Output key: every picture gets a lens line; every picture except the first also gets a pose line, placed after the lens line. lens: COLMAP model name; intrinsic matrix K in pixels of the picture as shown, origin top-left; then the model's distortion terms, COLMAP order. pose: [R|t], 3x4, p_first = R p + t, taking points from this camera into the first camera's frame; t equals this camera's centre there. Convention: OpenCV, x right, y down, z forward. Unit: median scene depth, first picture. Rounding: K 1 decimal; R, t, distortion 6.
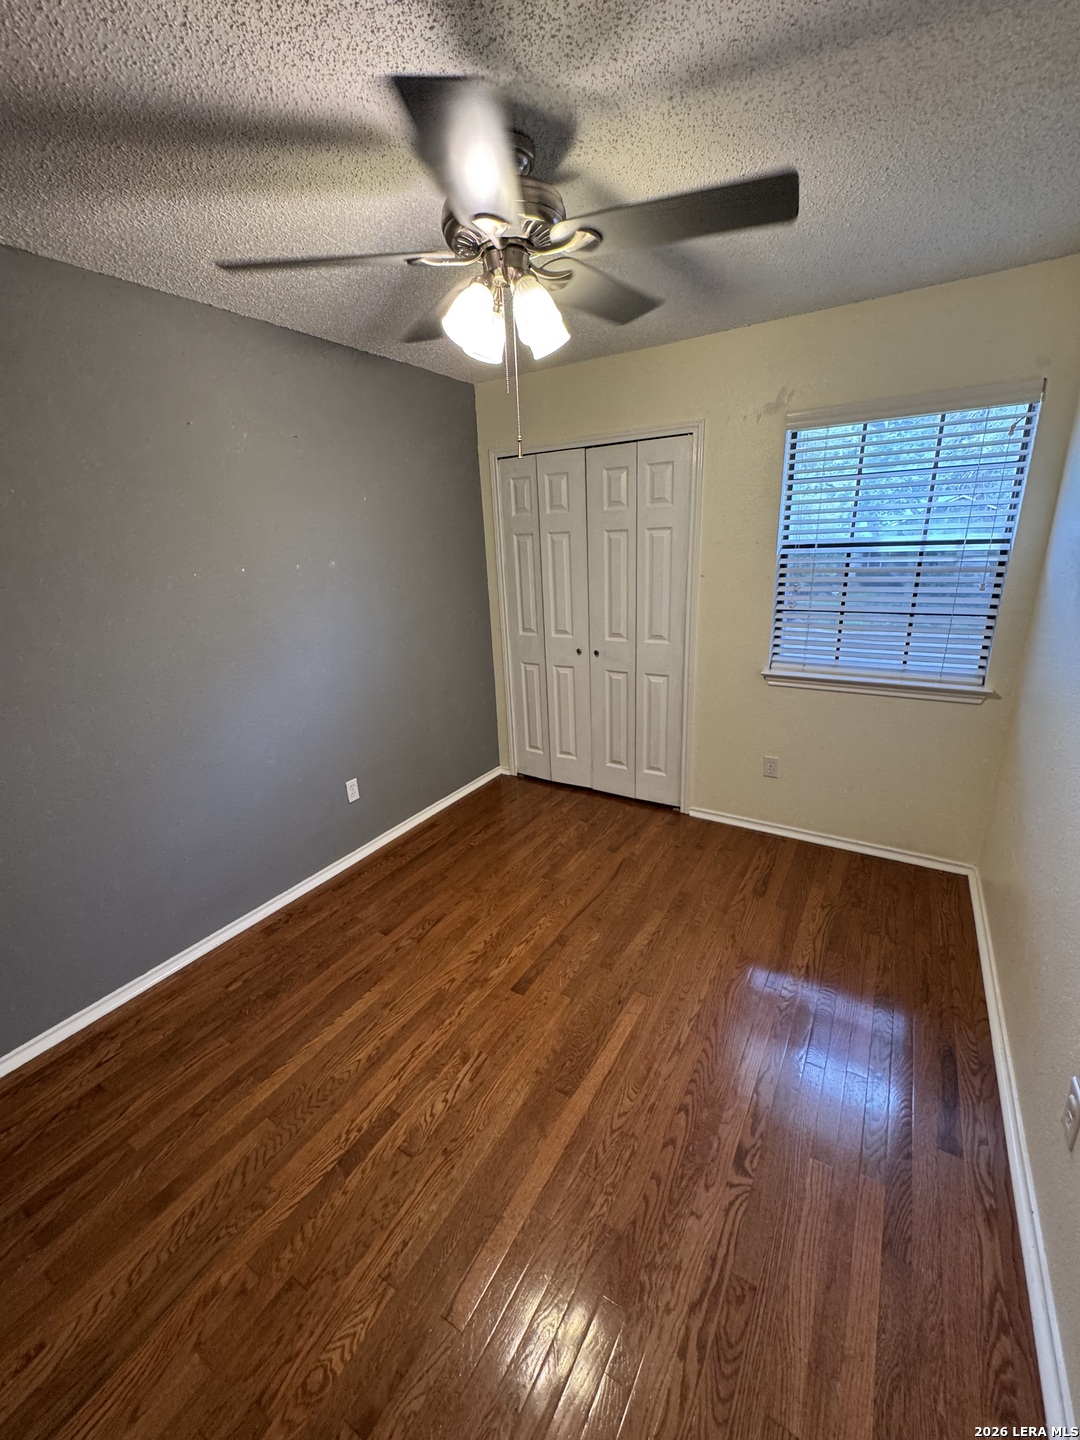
lens RADIAL K [[577.5, 0, 541.3], [0, 577.5, 719.3], [0, 0, 1]] dist [-0.004318, 0.000948]
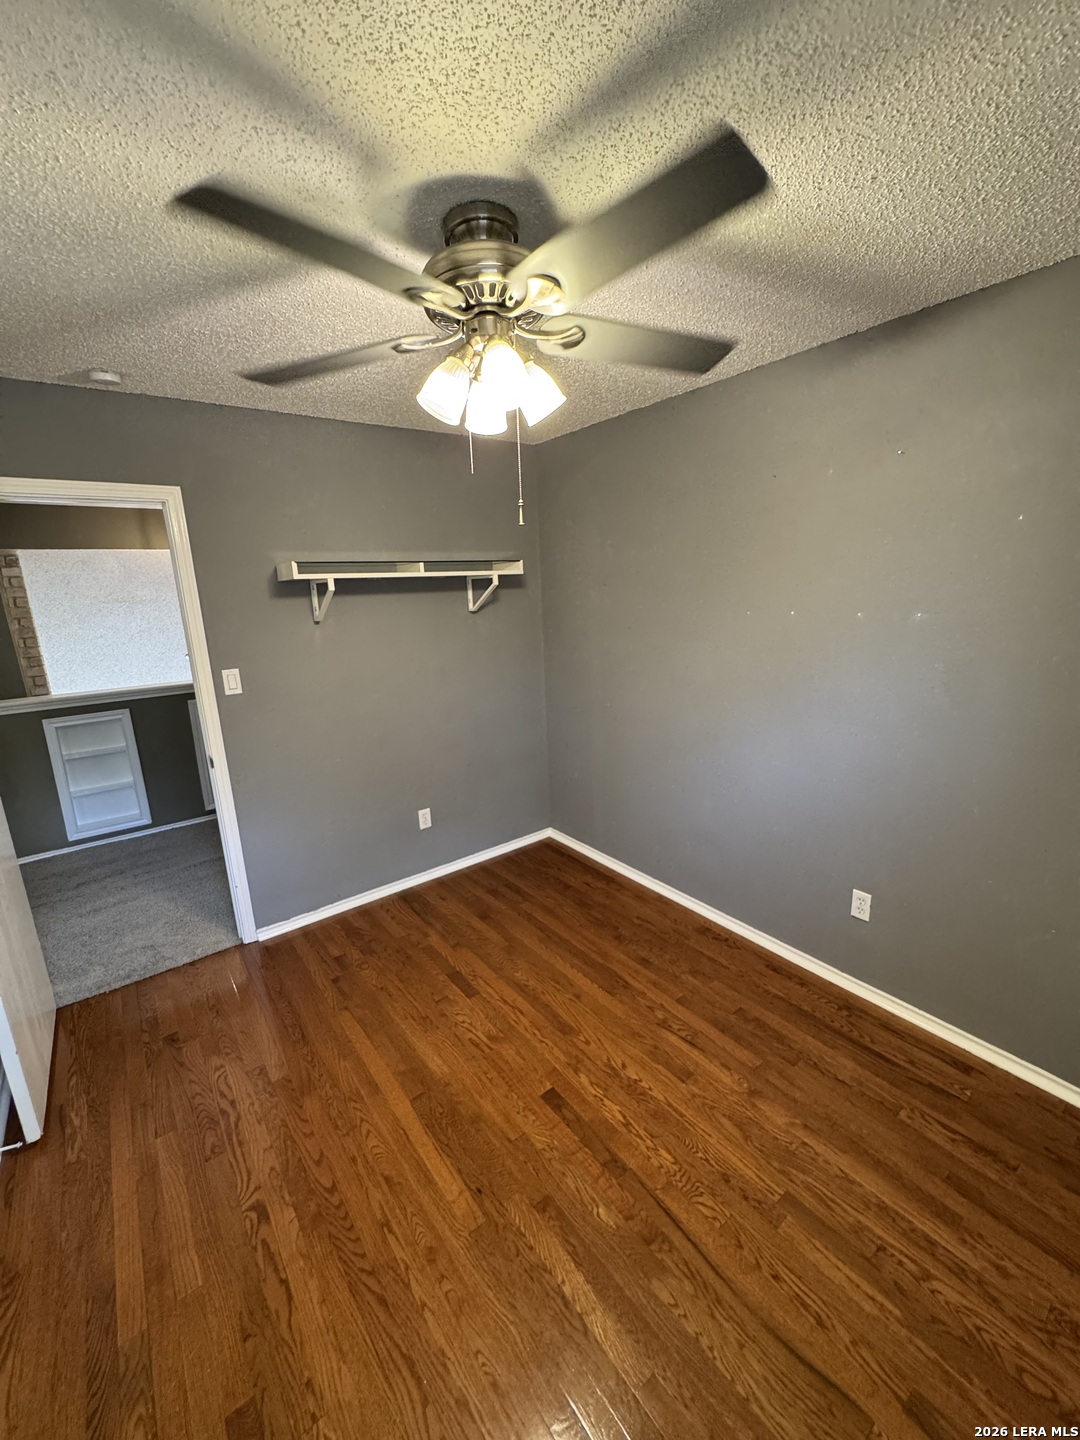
lens RADIAL K [[577.5, 0, 540.9], [0, 577.5, 721.4], [0, 0, 1]] dist [-0.004318, 0.000948]
pose [[-0.351859, 0.270984, -0.895970, 0.680404], [-0.235103, 0.900912, 0.364806, -0.424762], [0.906047, 0.339006, -0.253285, 1.123897]]
